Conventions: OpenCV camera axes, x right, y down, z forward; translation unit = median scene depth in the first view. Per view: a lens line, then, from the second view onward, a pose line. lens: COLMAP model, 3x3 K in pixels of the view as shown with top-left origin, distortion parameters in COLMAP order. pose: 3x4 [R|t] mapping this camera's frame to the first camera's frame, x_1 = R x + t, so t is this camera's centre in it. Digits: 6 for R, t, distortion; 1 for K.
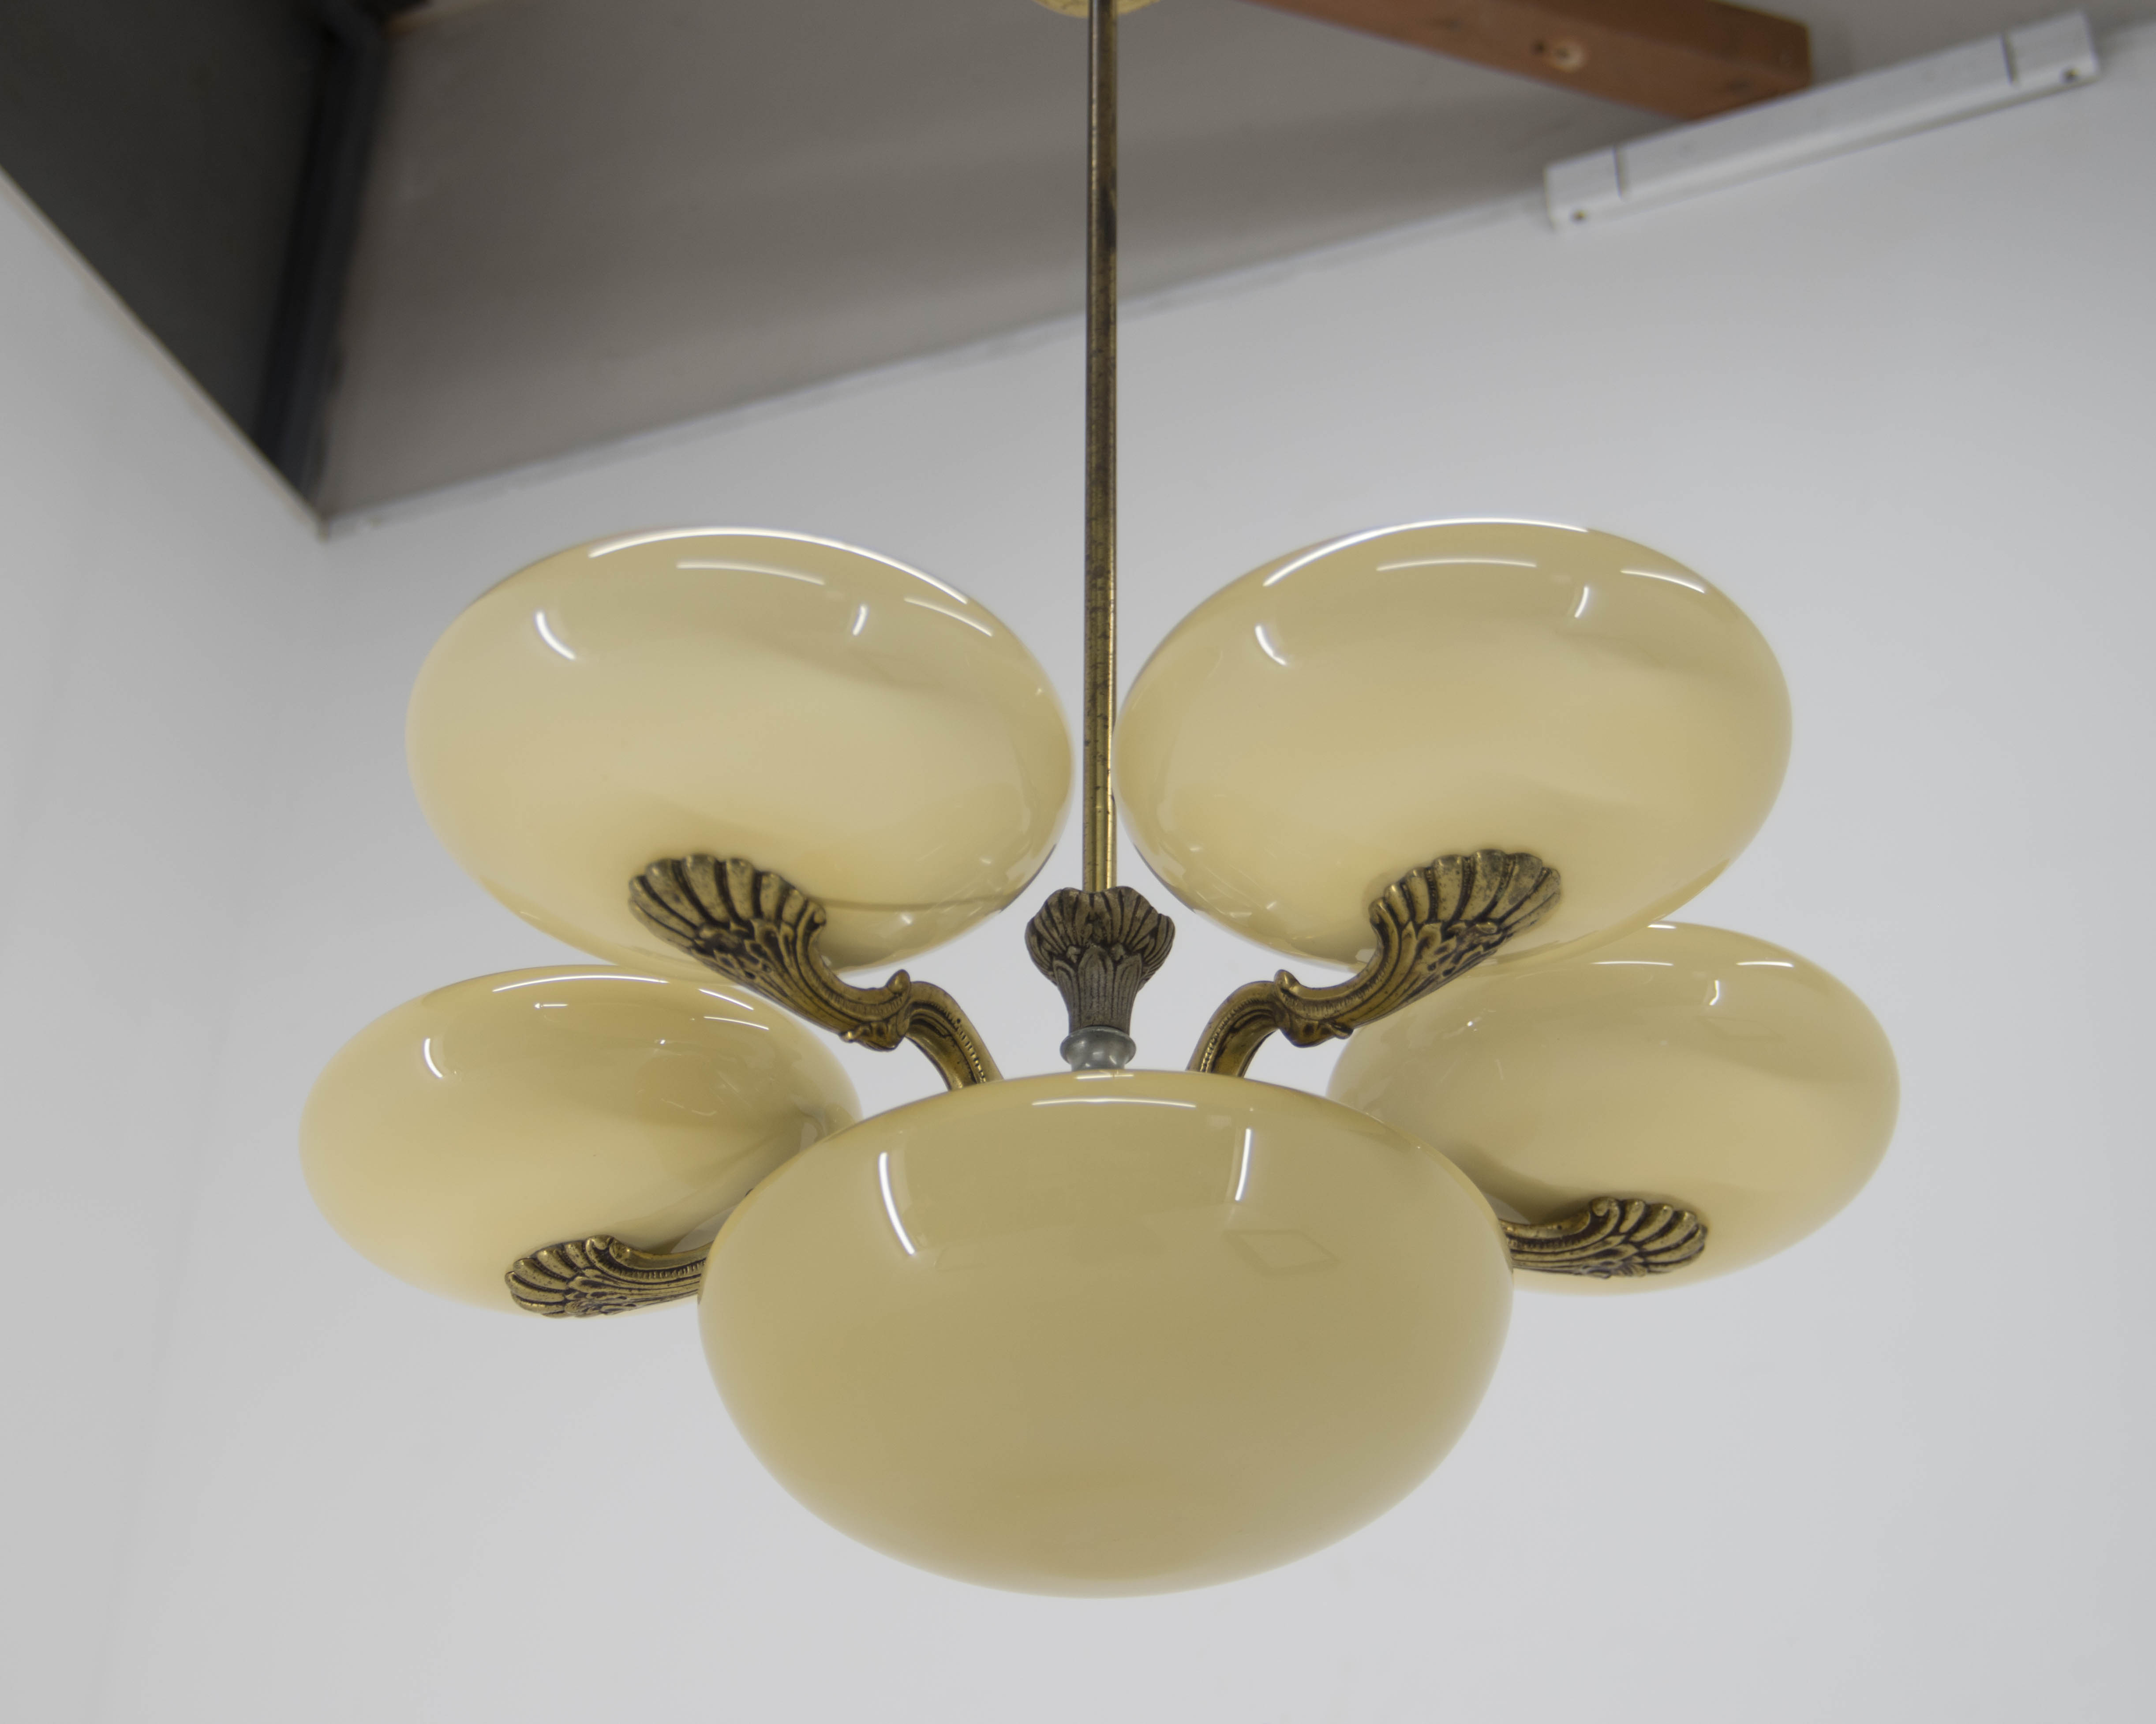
lens RADIAL K [[3063.2, 0, 1064.9], [0, 3063.2, 861.9], [0, 0, 1]] dist [-0.038308, 0.000000]
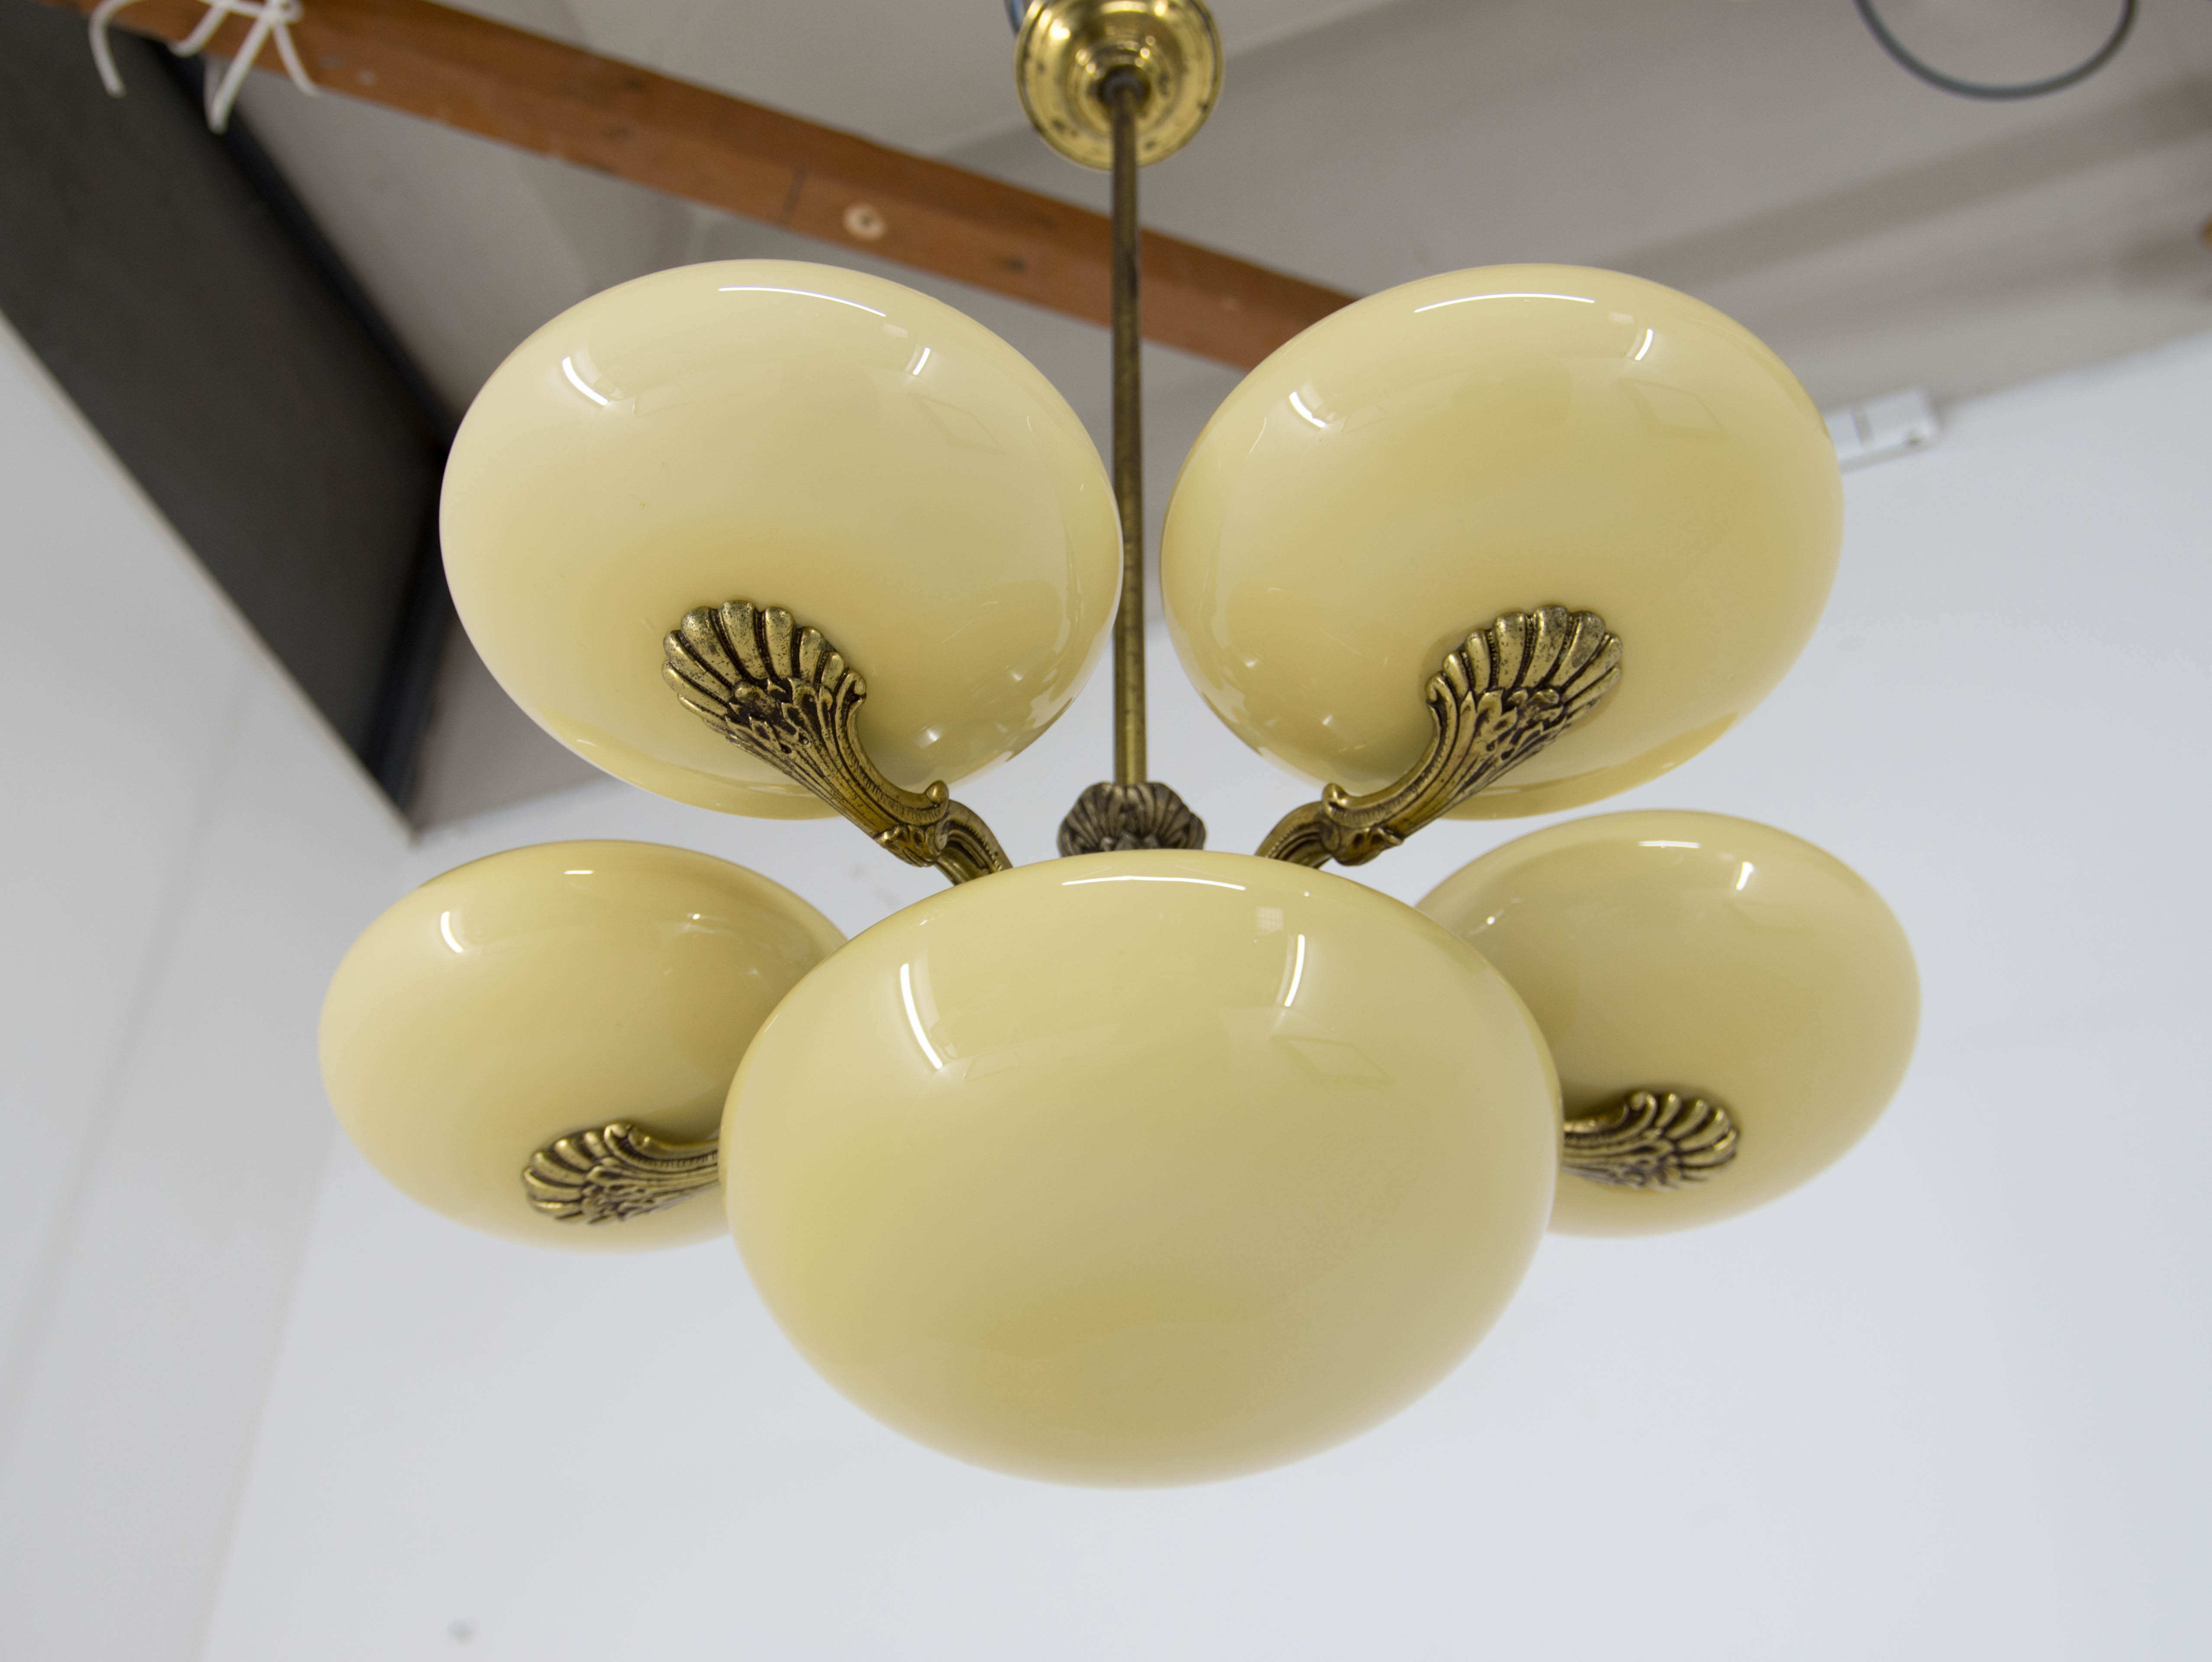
lens RADIAL K [[2517.9, 0, 1116.4], [0, 2517.9, 830.0], [0, 0, 1]] dist [-0.061920, 0.000000]
pose [[0.999448, 0.015314, 0.029497, -0.019386], [-0.009797, 0.983830, -0.178836, 0.181399], [-0.031758, 0.178448, 0.983437, 0.198692]]
